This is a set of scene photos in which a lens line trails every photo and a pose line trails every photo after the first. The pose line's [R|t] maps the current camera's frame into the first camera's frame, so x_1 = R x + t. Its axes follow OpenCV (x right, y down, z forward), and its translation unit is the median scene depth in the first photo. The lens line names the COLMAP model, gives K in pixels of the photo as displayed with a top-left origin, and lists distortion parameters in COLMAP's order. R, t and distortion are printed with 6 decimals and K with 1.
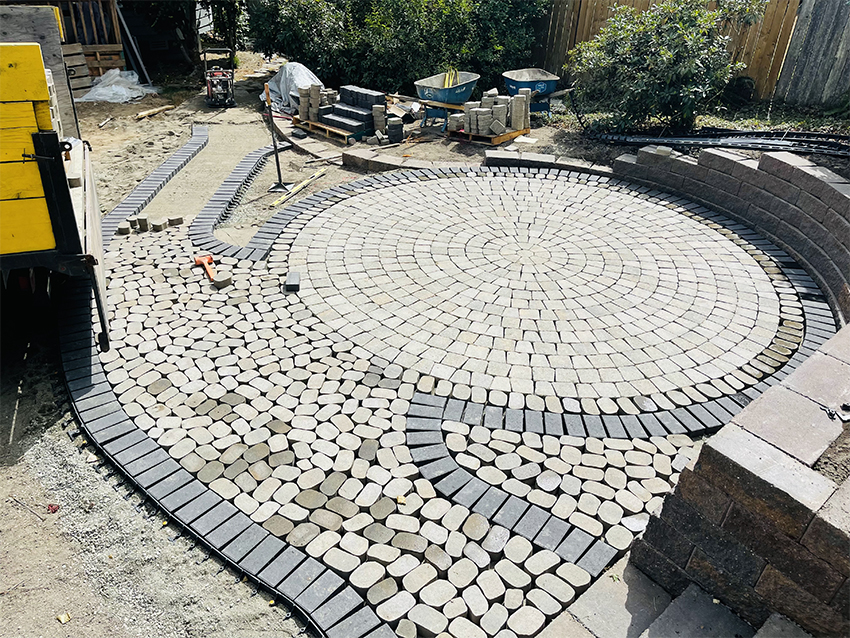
lens RADIAL K [[641.5, 0, 427.3], [0, 641.5, 321.4], [0, 0, 1]] dist [0.069989, -0.086933]
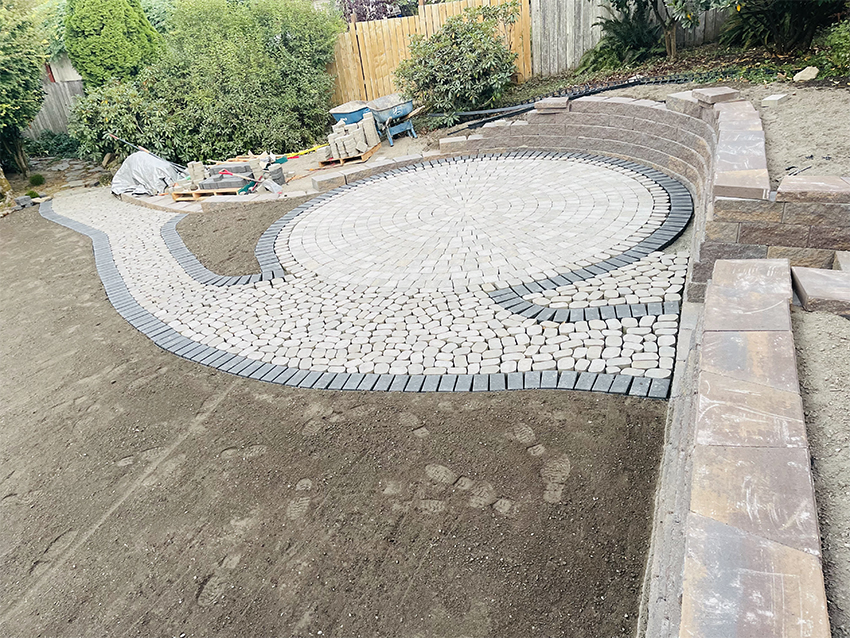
lens RADIAL K [[638.9, 0, 421.0], [0, 638.9, 320.4], [0, 0, 1]] dist [0.080534, -0.103457]
pose [[0.882385, -0.351279, 0.313048, -0.637749], [0.376494, 0.926159, -0.021955, 0.151079], [-0.282220, 0.137233, 0.949483, -0.281322]]
